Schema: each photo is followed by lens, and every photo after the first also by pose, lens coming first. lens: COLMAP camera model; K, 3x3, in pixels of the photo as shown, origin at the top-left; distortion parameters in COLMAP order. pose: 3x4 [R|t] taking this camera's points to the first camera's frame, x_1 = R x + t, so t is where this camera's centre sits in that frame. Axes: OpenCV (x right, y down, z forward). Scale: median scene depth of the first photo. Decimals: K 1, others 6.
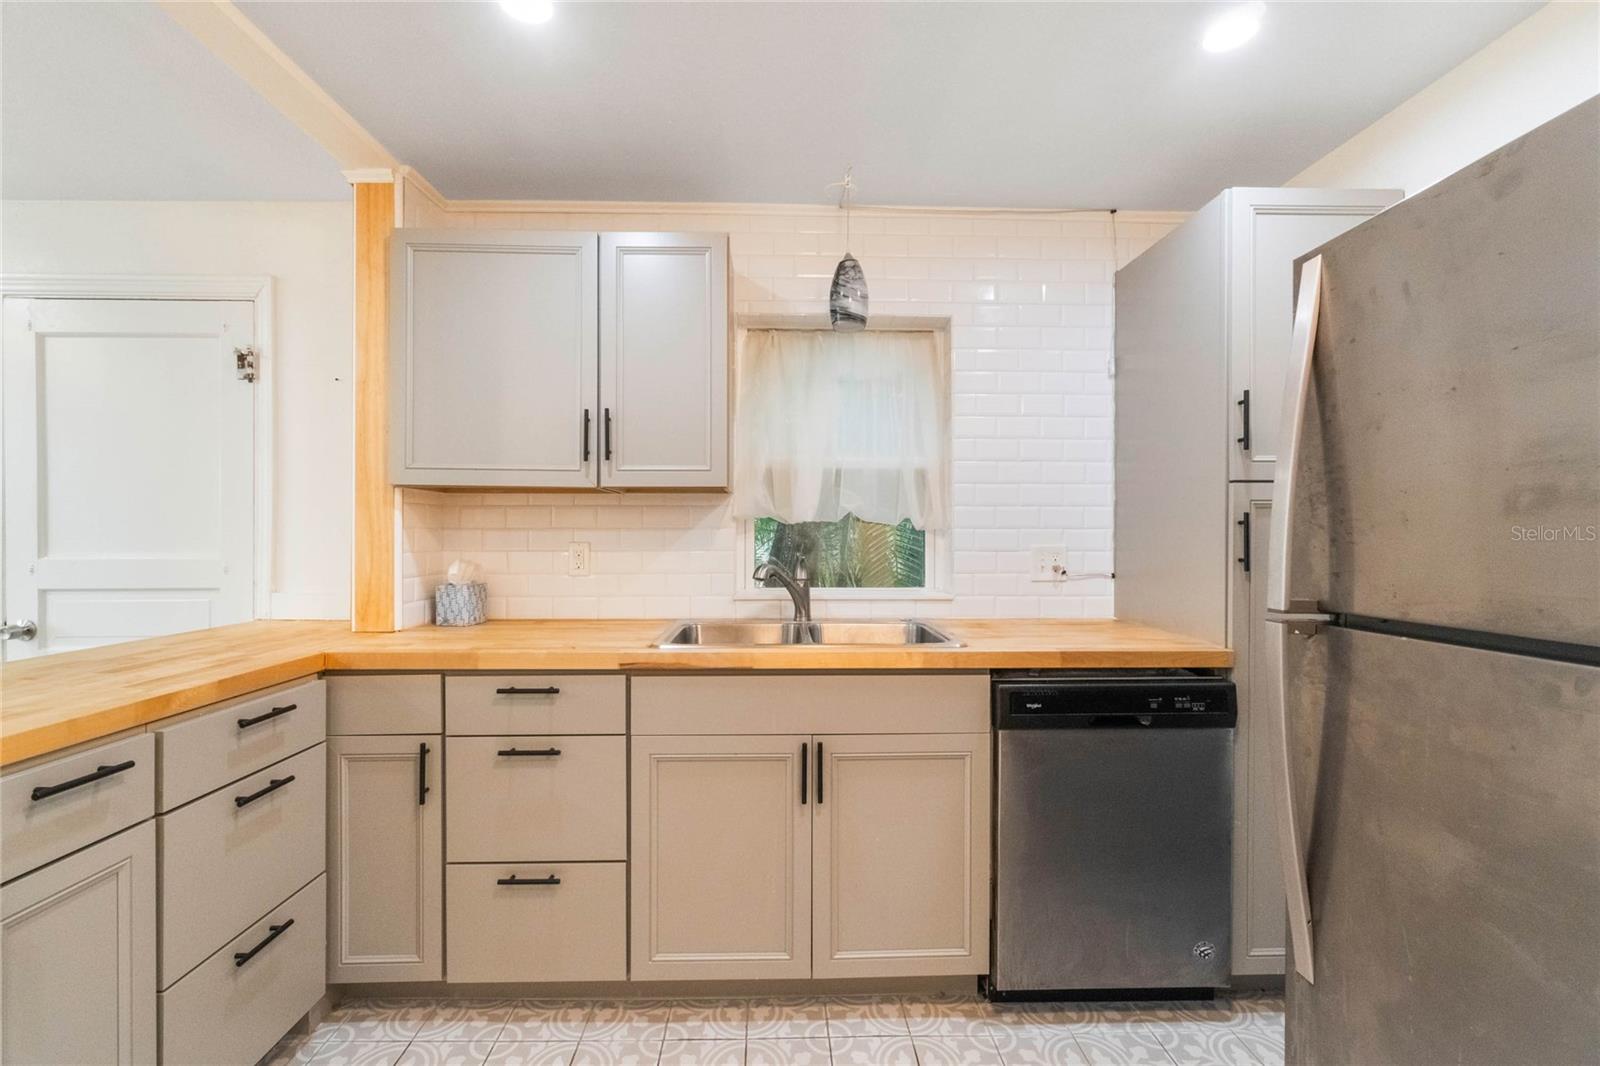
lens RADIAL K [[710.2, 0, 810.0], [0, 710.2, 531.8], [0, 0, 1]] dist [-0.003801, 0.001338]
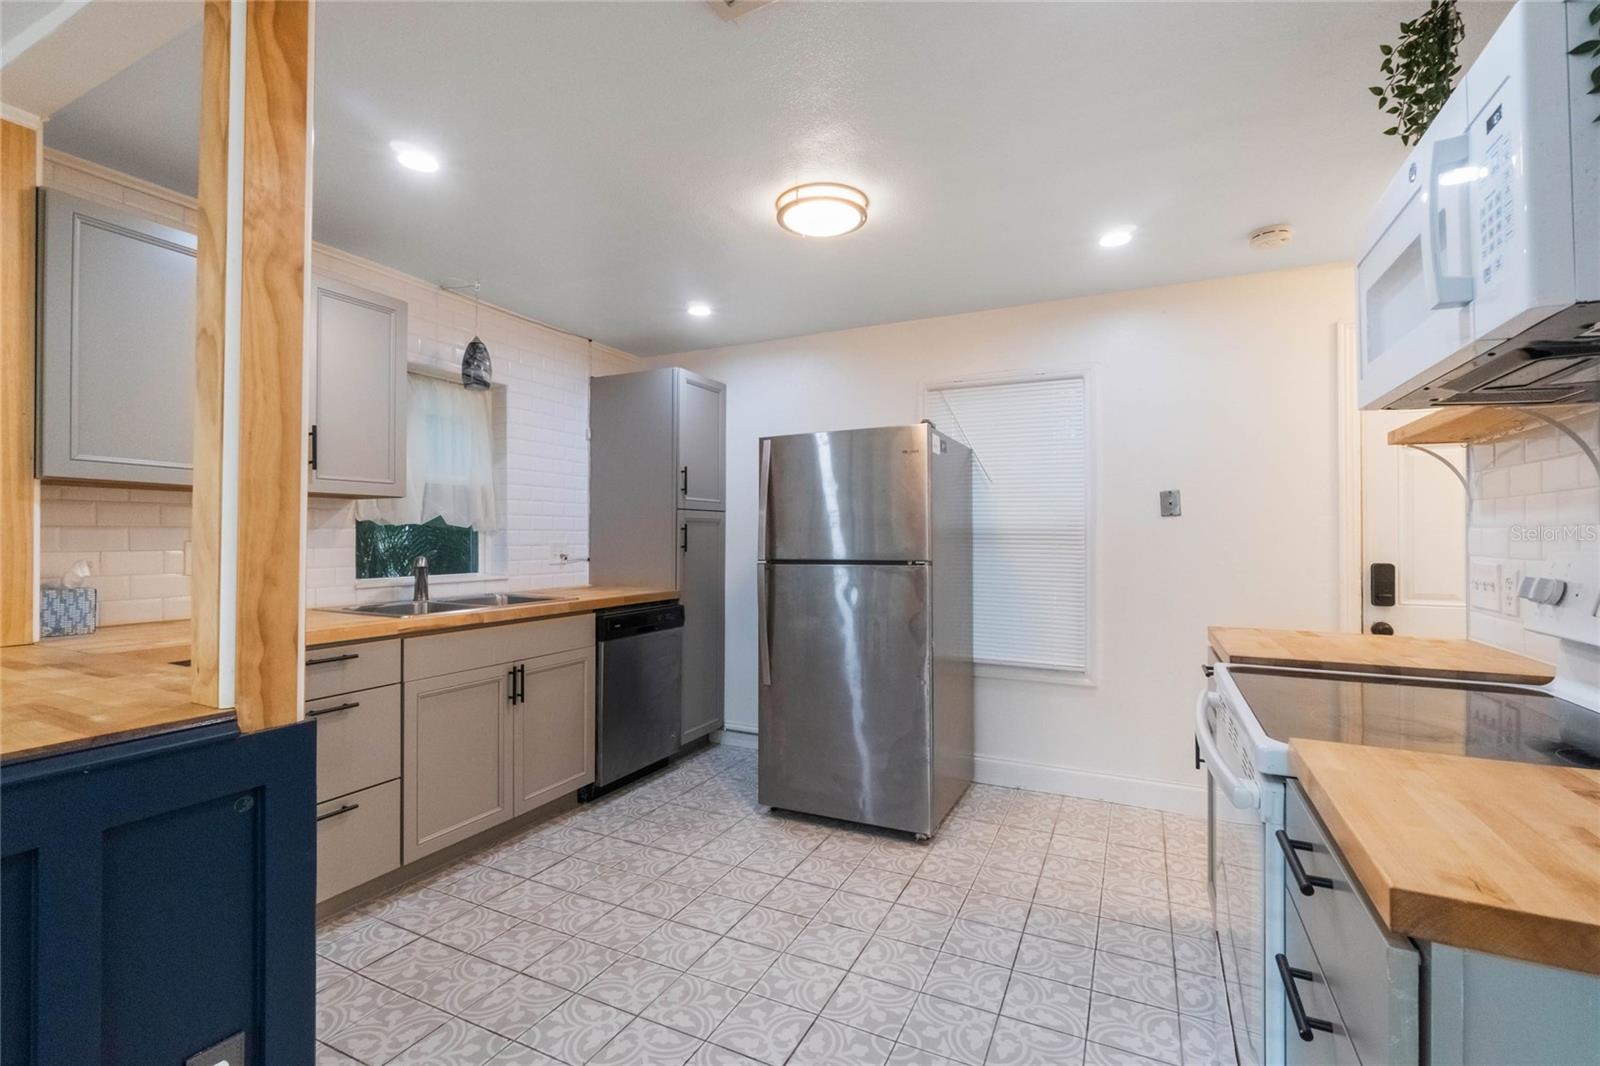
lens RADIAL K [[710.2, 0, 810.1], [0, 710.2, 531.6], [0, 0, 1]] dist [-0.003801, 0.001338]
pose [[0.456909, 0.006124, 0.889492, -1.073536], [-0.000979, 0.999979, -0.006382, 0.008921], [-0.889513, 0.002045, 0.456906, -0.290947]]
